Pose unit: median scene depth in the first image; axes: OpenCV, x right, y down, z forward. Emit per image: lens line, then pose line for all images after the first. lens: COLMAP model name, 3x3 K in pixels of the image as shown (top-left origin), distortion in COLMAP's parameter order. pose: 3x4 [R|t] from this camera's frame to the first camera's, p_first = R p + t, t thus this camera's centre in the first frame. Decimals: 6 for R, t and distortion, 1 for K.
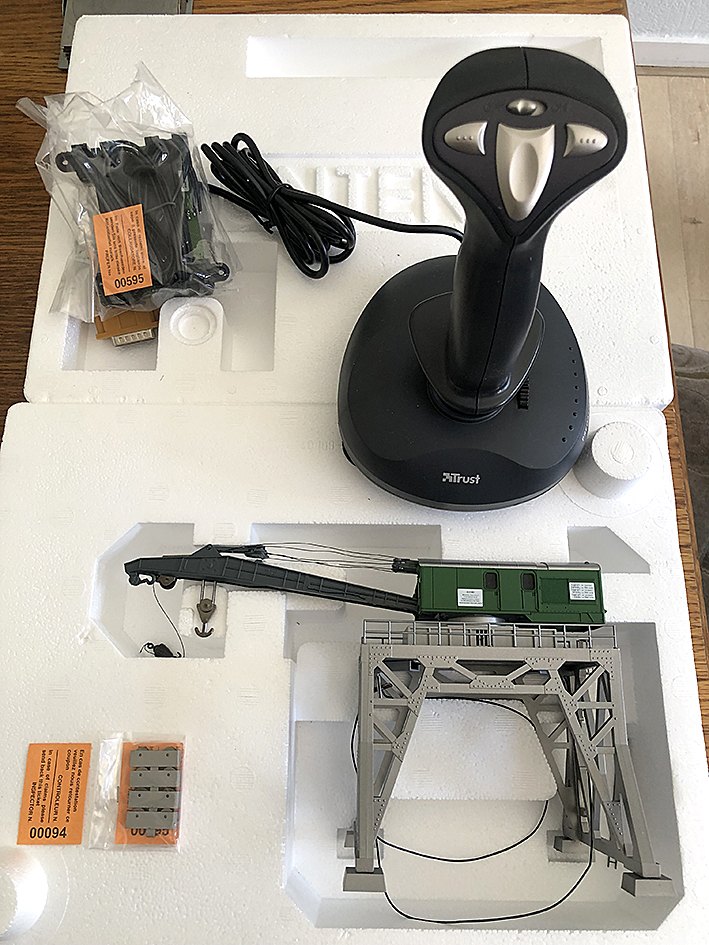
lens RADIAL K [[819.7, 0, 354.5], [0, 819.7, 472.5], [0, 0, 1]] dist [0.044359, -0.070725]
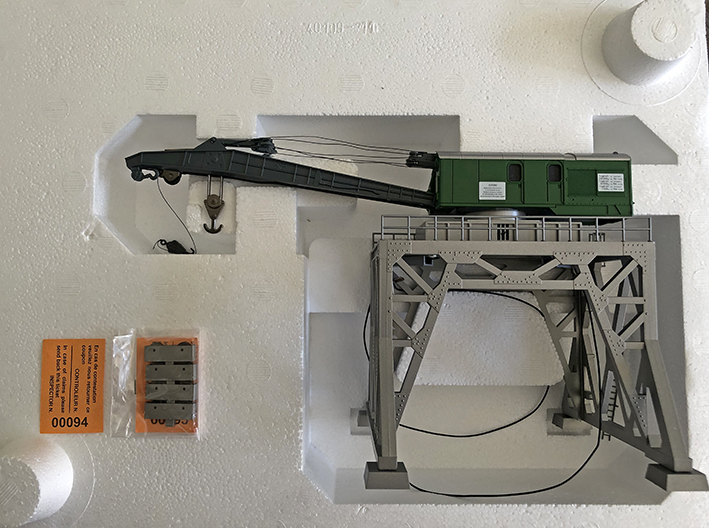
lens RADIAL K [[615.0, 0, 354.5], [0, 615.0, 264.0], [0, 0, 1]] dist [0.044359, -0.070725]
pose [[0.999827, -0.008186, 0.016701, -0.029877], [0.003885, 0.970050, 0.242875, 0.060756], [-0.018189, -0.242768, 0.969914, 0.291562]]
